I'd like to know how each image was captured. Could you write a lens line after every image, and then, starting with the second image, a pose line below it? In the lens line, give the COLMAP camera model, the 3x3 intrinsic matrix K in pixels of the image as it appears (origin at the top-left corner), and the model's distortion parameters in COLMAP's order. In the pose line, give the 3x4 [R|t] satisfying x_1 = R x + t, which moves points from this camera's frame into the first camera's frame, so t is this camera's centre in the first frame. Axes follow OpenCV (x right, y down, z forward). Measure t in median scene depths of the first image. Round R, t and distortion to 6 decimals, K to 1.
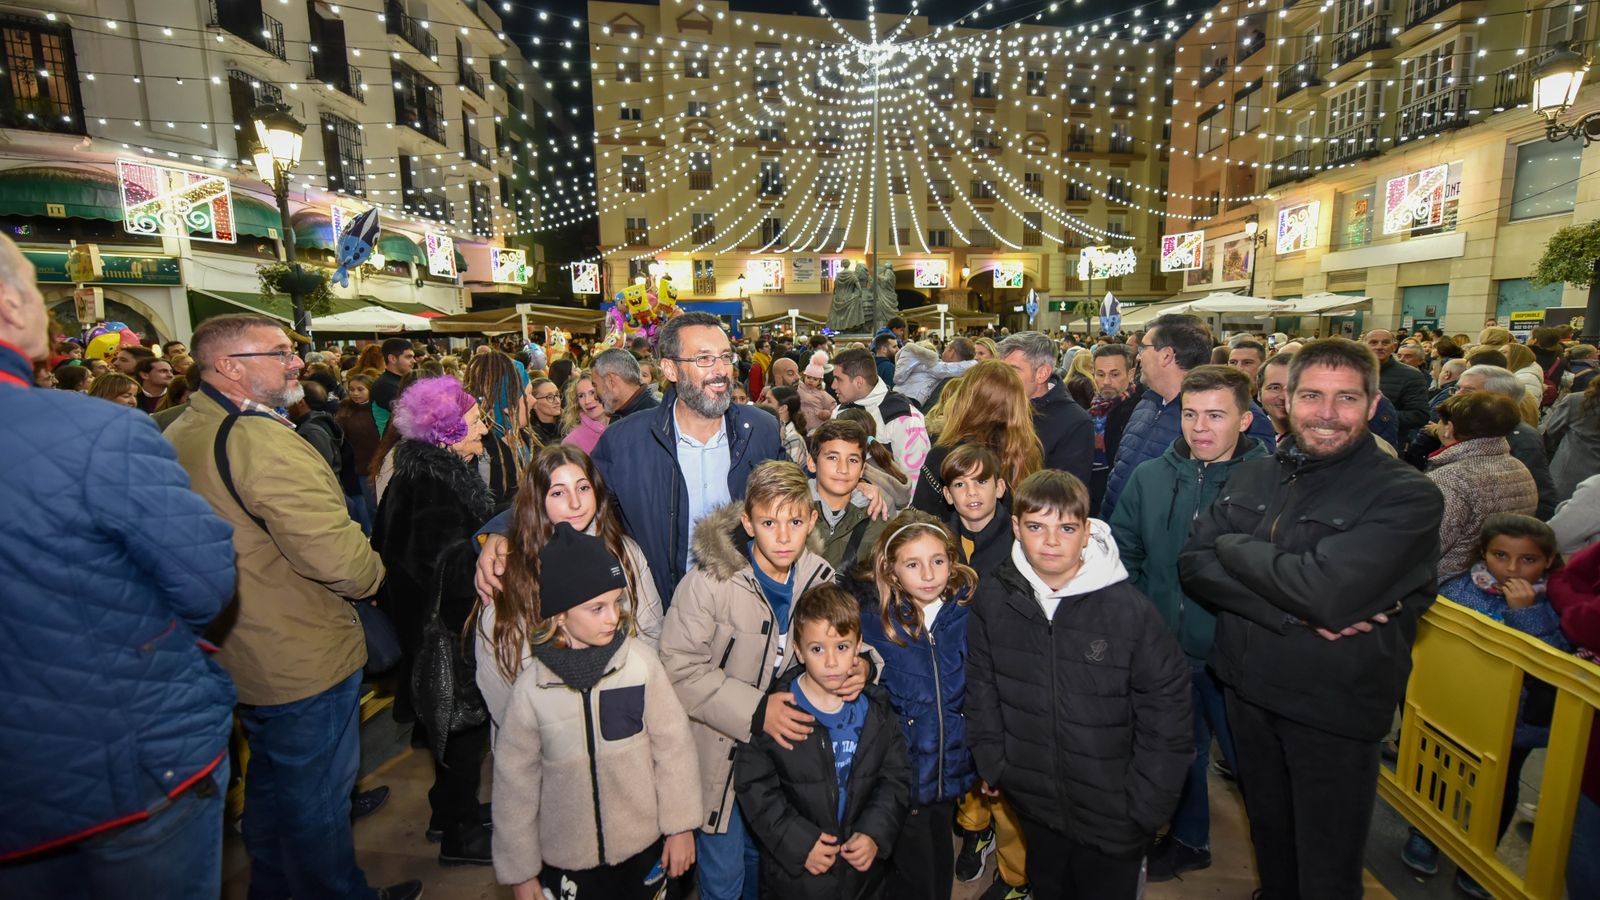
lens RADIAL K [[664.5, 0, 815.7], [0, 664.5, 412.7], [0, 0, 1]] dist [-0.007839, -0.000808]
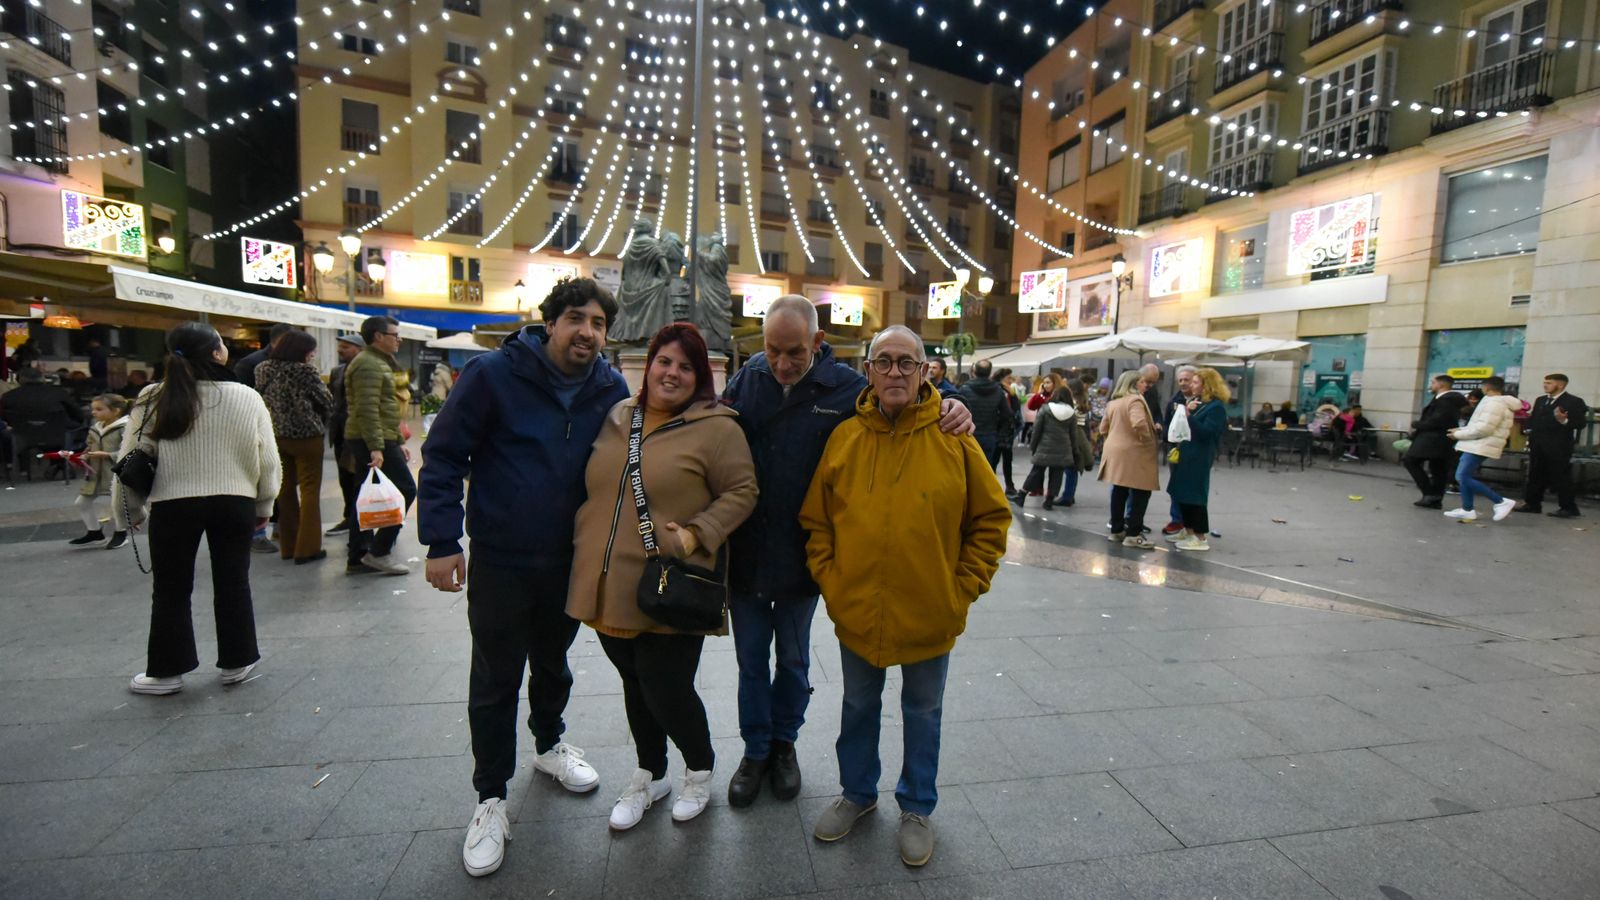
lens RADIAL K [[664.5, 0, 821.0], [0, 664.5, 433.5], [0, 0, 1]] dist [-0.007839, -0.000808]
pose [[0.961496, 0.024190, 0.273751, 0.031965], [-0.015271, 0.999282, -0.034666, -0.020178], [-0.274393, 0.029151, 0.961176, 0.322480]]
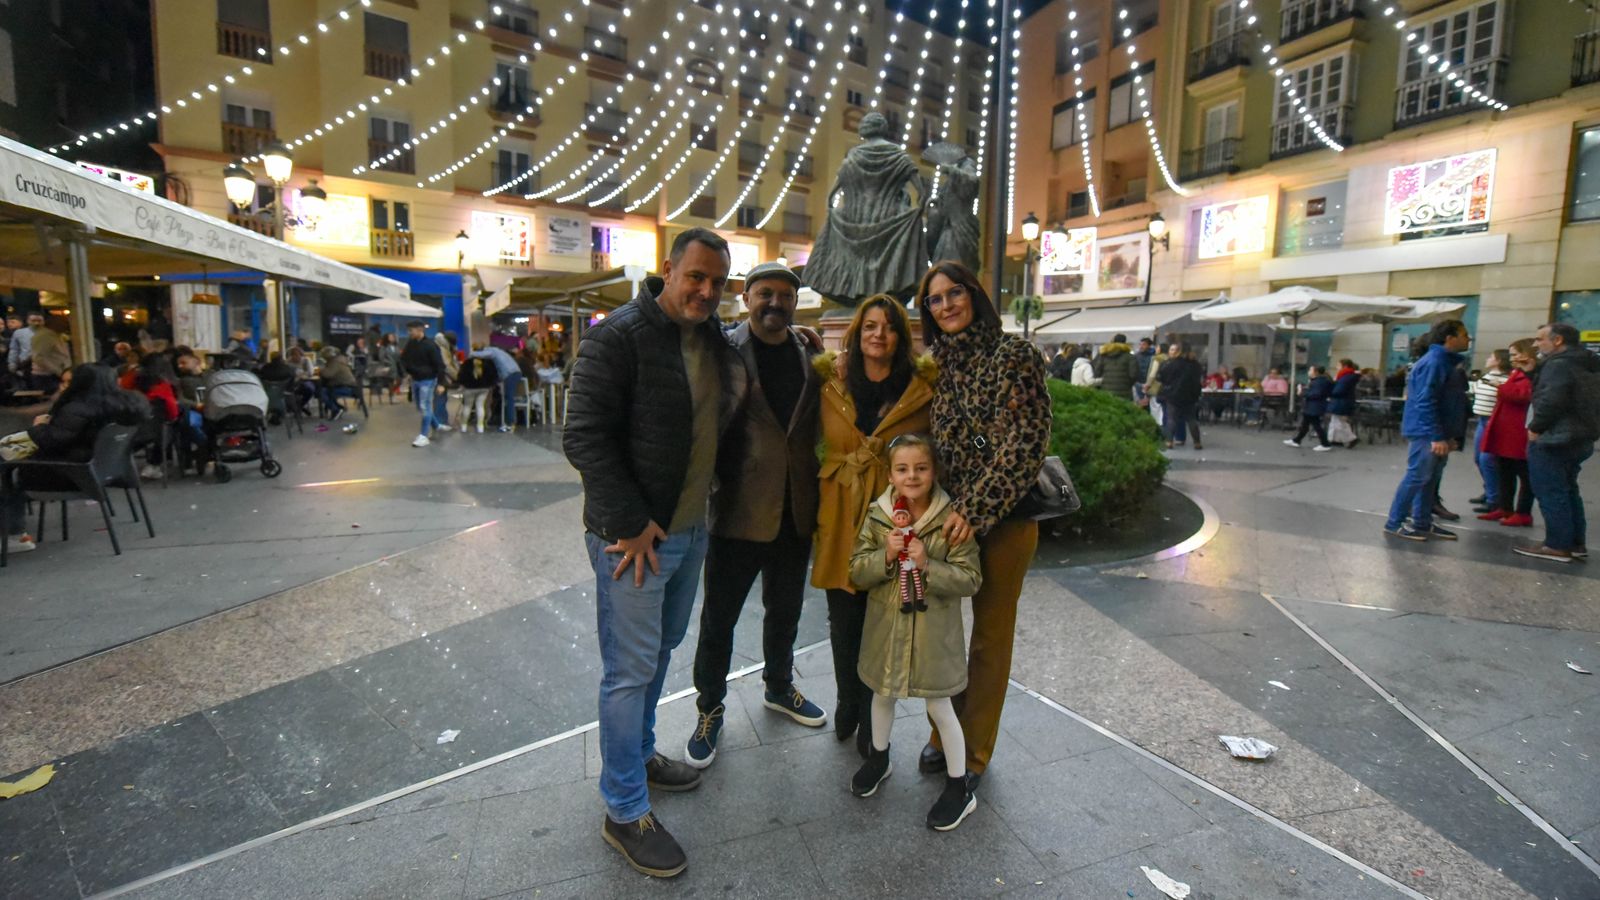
lens RADIAL K [[664.5, 0, 835.8], [0, 664.5, 407.3], [0, 0, 1]] dist [-0.007839, -0.000808]
pose [[0.902420, -0.002631, 0.430850, -0.117598], [0.014500, 0.999600, -0.024267, -0.040418], [-0.430614, 0.028147, 0.902097, 0.533293]]
